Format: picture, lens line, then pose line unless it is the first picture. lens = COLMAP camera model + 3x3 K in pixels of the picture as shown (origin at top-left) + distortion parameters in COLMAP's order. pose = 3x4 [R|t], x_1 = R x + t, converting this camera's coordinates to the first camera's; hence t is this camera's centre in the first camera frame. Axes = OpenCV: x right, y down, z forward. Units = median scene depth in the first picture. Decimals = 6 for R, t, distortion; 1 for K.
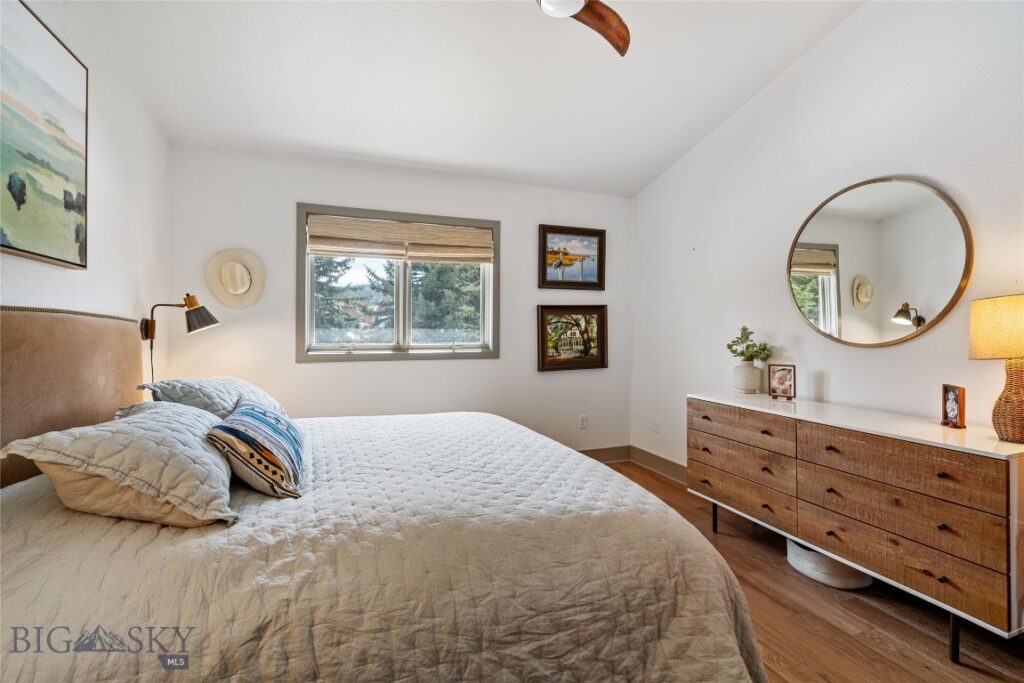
lens RADIAL K [[450.8, 0, 516.6], [0, 450.8, 341.9], [0, 0, 1]] dist [0.005210, -0.000199]
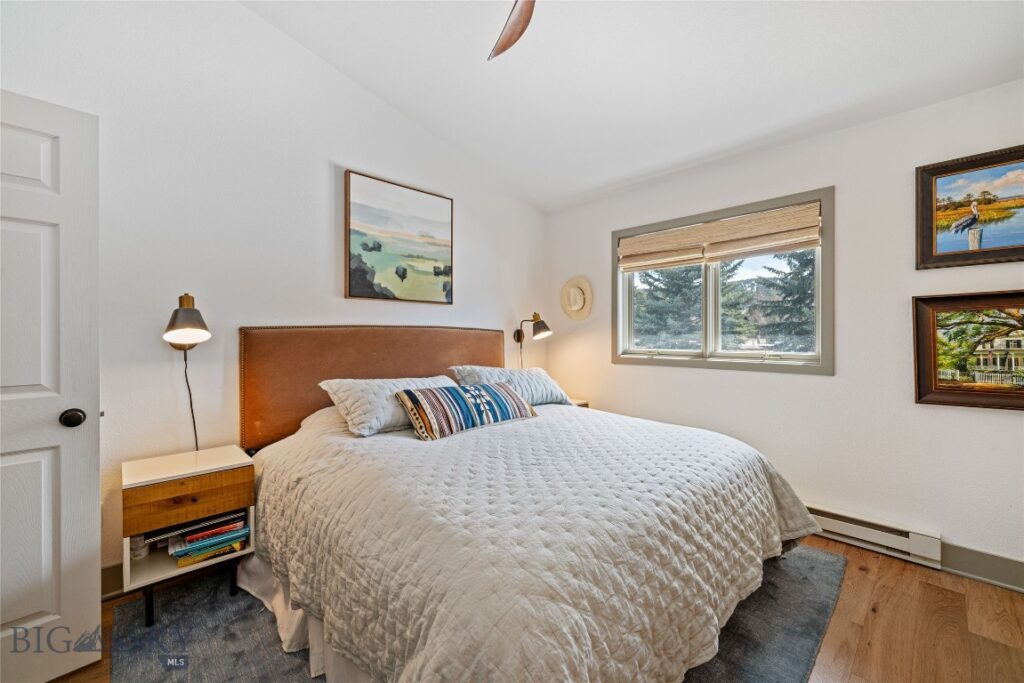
lens RADIAL K [[422.5, 0, 517.9], [0, 422.5, 338.2], [0, 0, 1]] dist [-0.002987, -0.000014]
pose [[0.391173, 0.003356, -0.920311, 0.384084], [-0.025262, 0.999656, -0.007092, -0.006059], [0.919970, 0.026023, 0.391123, 0.273243]]
